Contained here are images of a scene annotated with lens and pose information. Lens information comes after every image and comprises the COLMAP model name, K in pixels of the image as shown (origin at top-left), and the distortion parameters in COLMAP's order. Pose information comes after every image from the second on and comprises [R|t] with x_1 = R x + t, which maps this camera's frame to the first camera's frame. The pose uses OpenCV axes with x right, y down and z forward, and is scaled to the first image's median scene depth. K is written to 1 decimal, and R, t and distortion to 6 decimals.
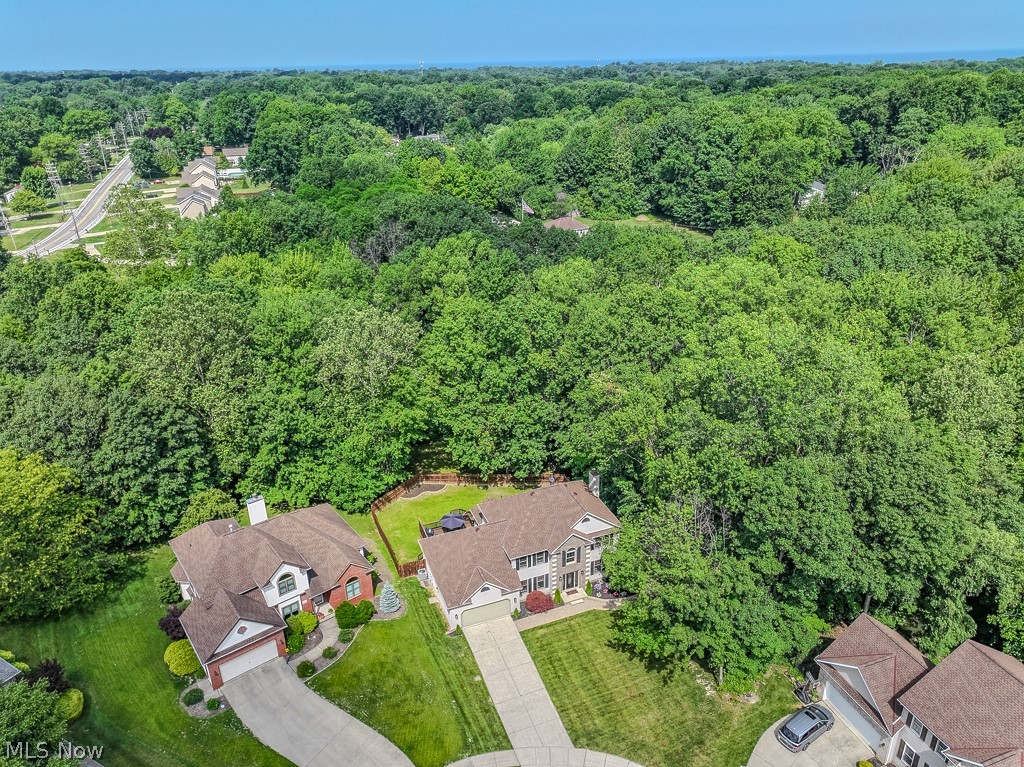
lens RADIAL K [[718.0, 0, 512.0], [0, 718.0, 383.5], [0, 0, 1]] dist [0.005341, 0.011904]
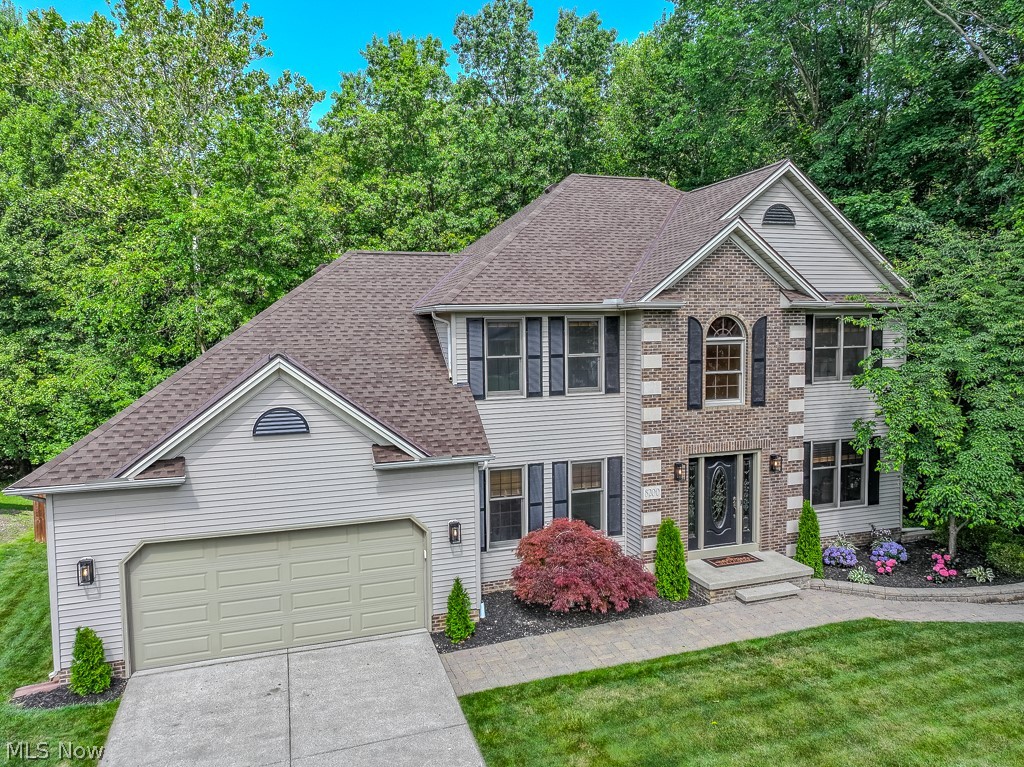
lens RADIAL K [[718.0, 0, 512.0], [0, 718.0, 383.5], [0, 0, 1]] dist [0.005341, 0.011904]
pose [[0.999087, 0.016632, -0.039363, 0.026086], [-0.029091, 0.939462, -0.341415, 0.324093], [0.031302, 0.342248, 0.939088, 0.798933]]
